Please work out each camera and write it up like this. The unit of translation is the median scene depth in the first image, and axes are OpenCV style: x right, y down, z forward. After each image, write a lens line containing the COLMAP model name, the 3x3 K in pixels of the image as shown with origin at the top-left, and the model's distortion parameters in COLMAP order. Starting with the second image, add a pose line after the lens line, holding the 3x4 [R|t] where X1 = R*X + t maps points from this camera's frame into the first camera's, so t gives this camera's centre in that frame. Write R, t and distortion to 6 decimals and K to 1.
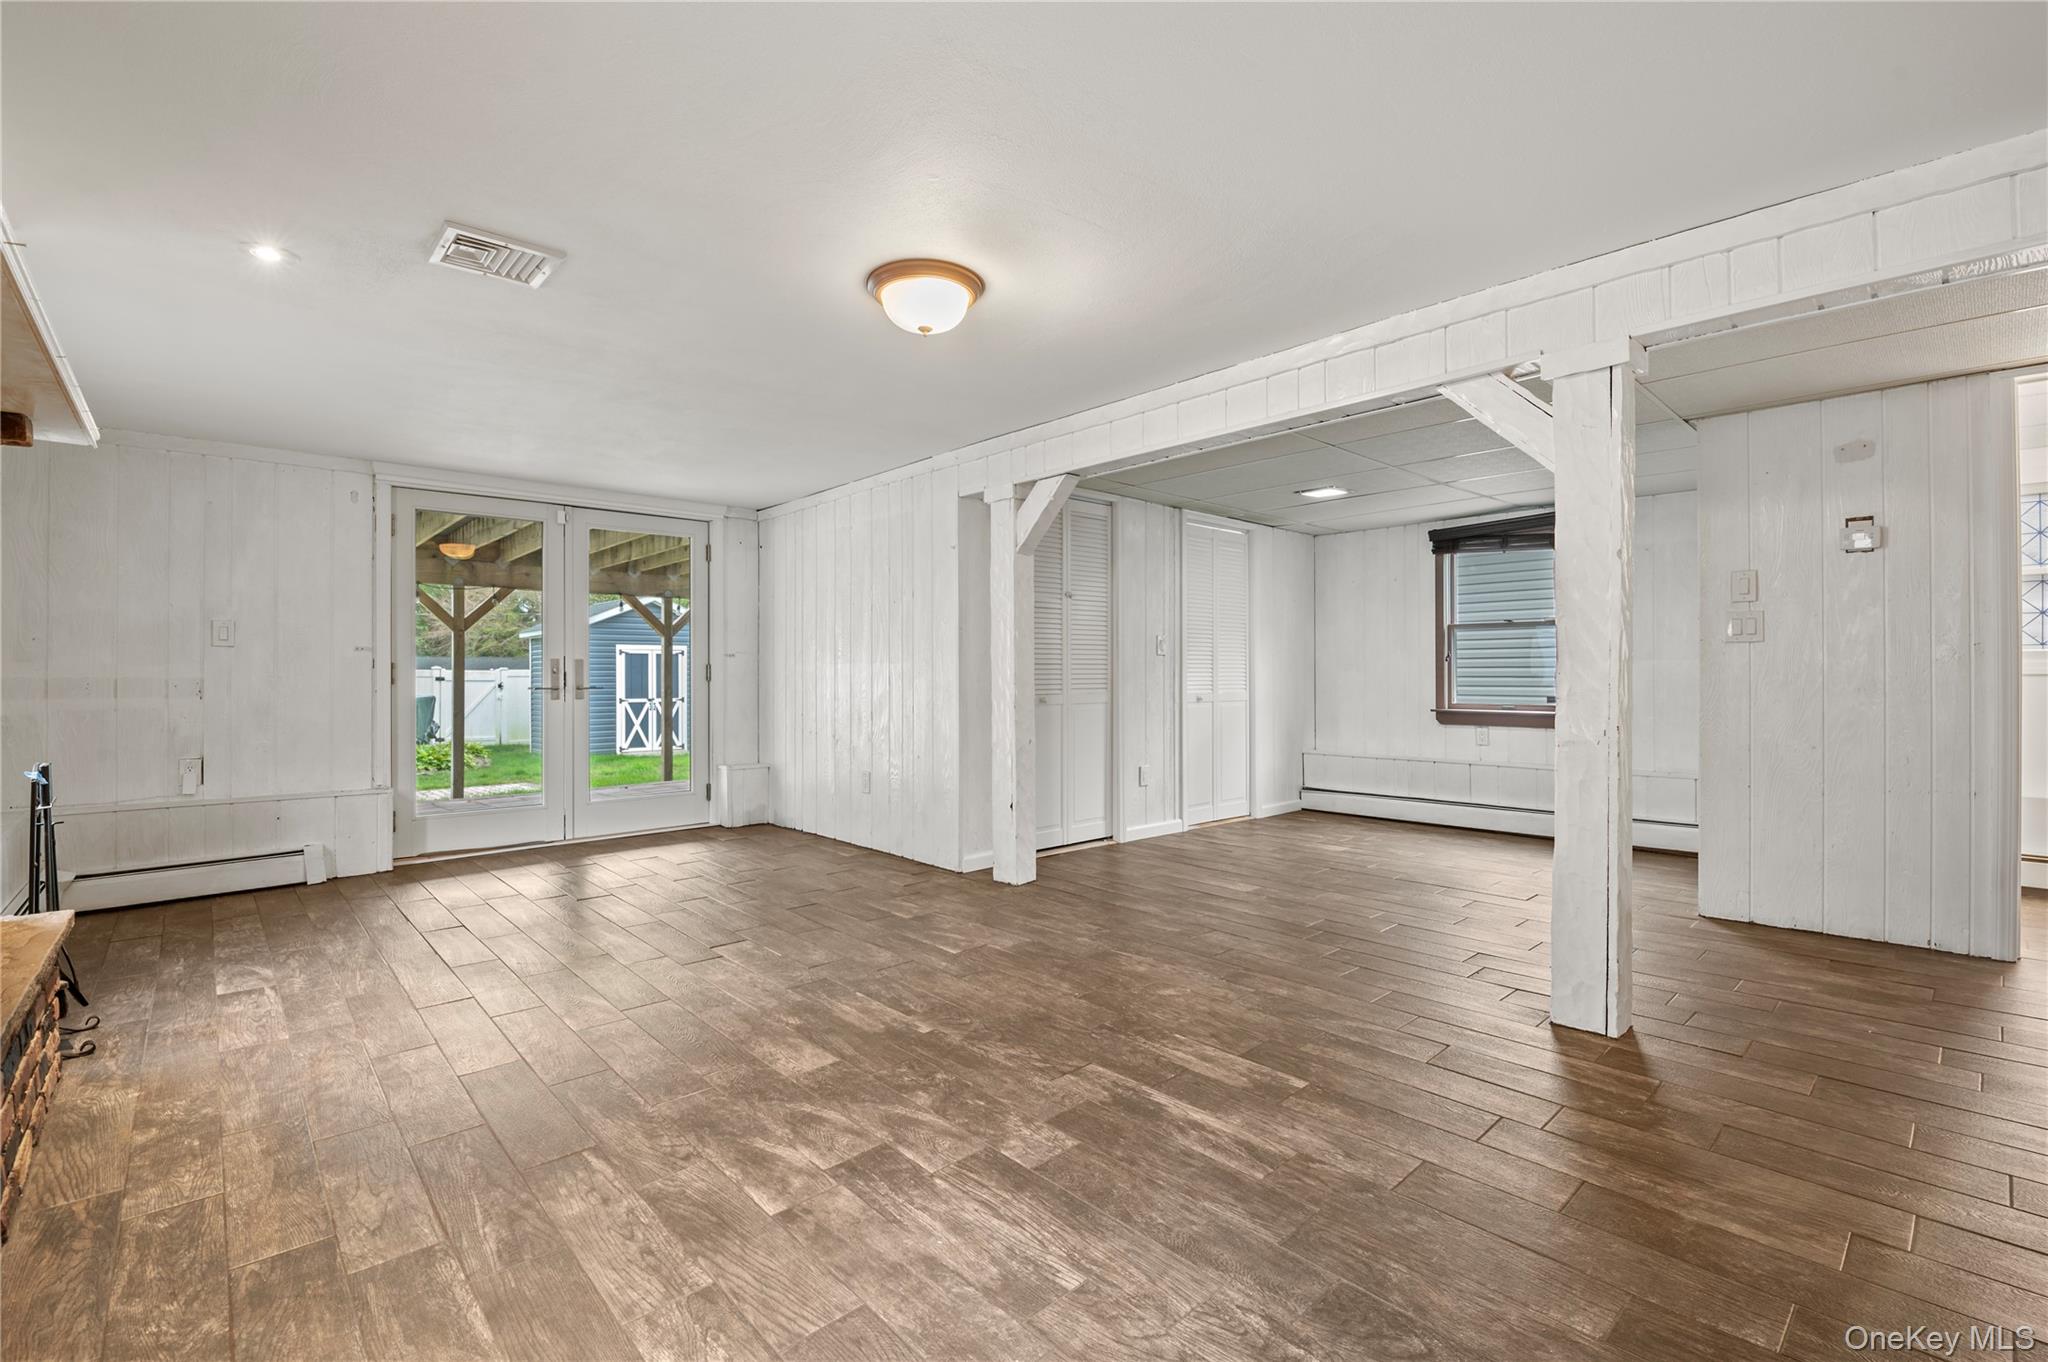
lens RADIAL K [[890.0, 0, 1020.8], [0, 890.0, 673.8], [0, 0, 1]] dist [-0.003350, -0.008359]
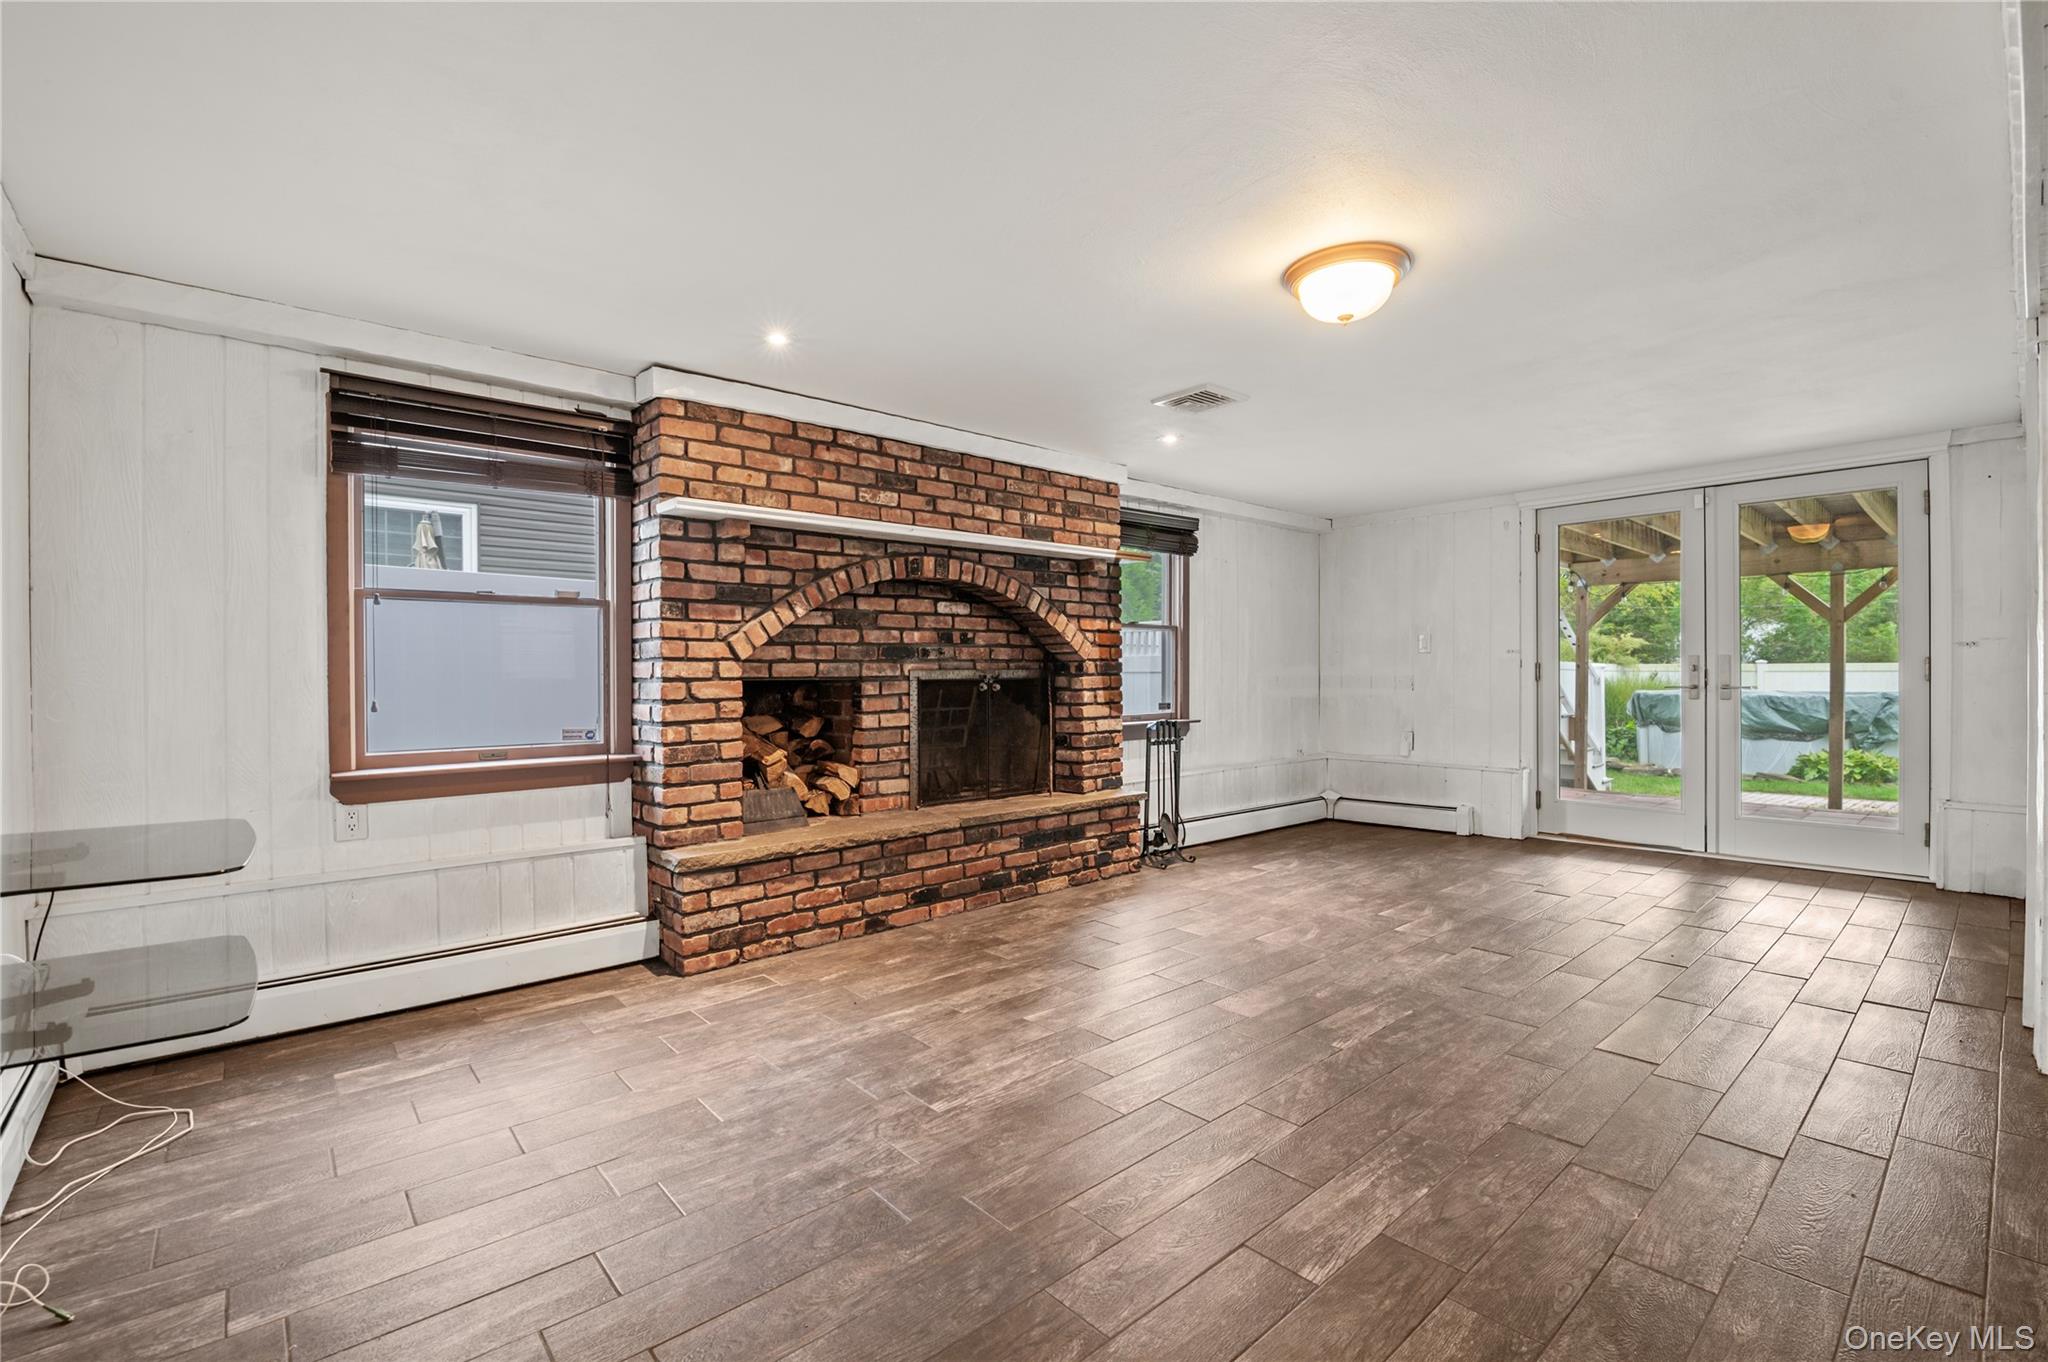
lens RADIAL K [[890.0, 0, 1038.5], [0, 890.0, 675.1], [0, 0, 1]] dist [-0.003350, -0.008359]
pose [[-0.010296, 0.002301, -0.999944, 0.885318], [0.006712, 0.999975, 0.002232, -0.006655], [0.999924, -0.006689, -0.010311, 0.704657]]
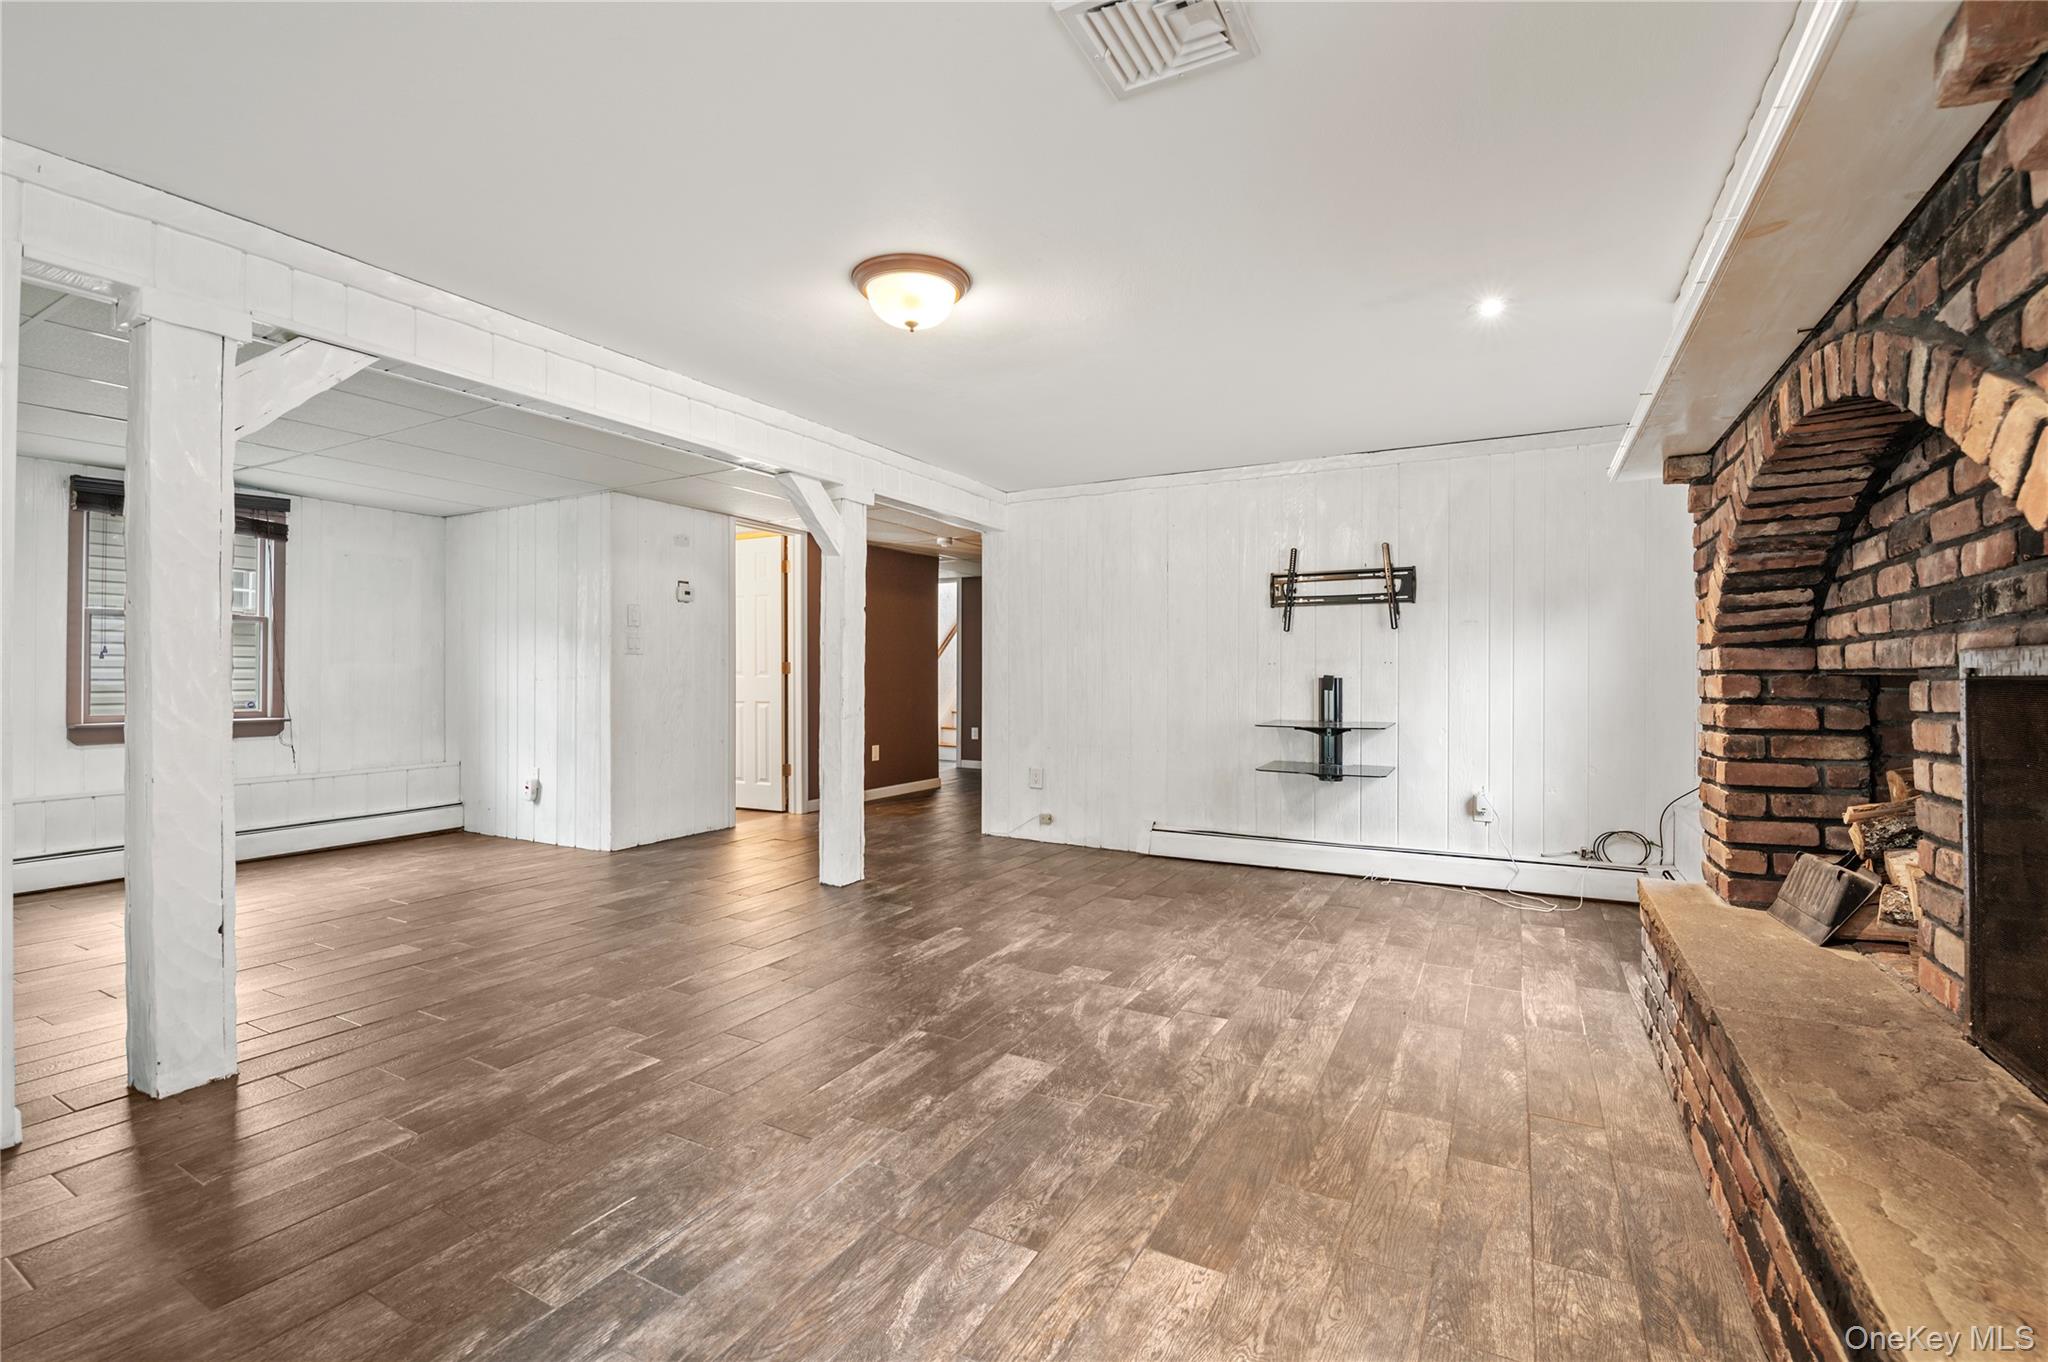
lens RADIAL K [[890.0, 0, 1023.2], [0, 890.0, 675.9], [0, 0, 1]] dist [-0.003350, -0.008359]
pose [[-0.317888, 0.001817, 0.948126, -1.113730], [0.000644, 0.999998, -0.001701, 0.003502], [-0.948128, 0.000070, -0.317889, 1.238677]]
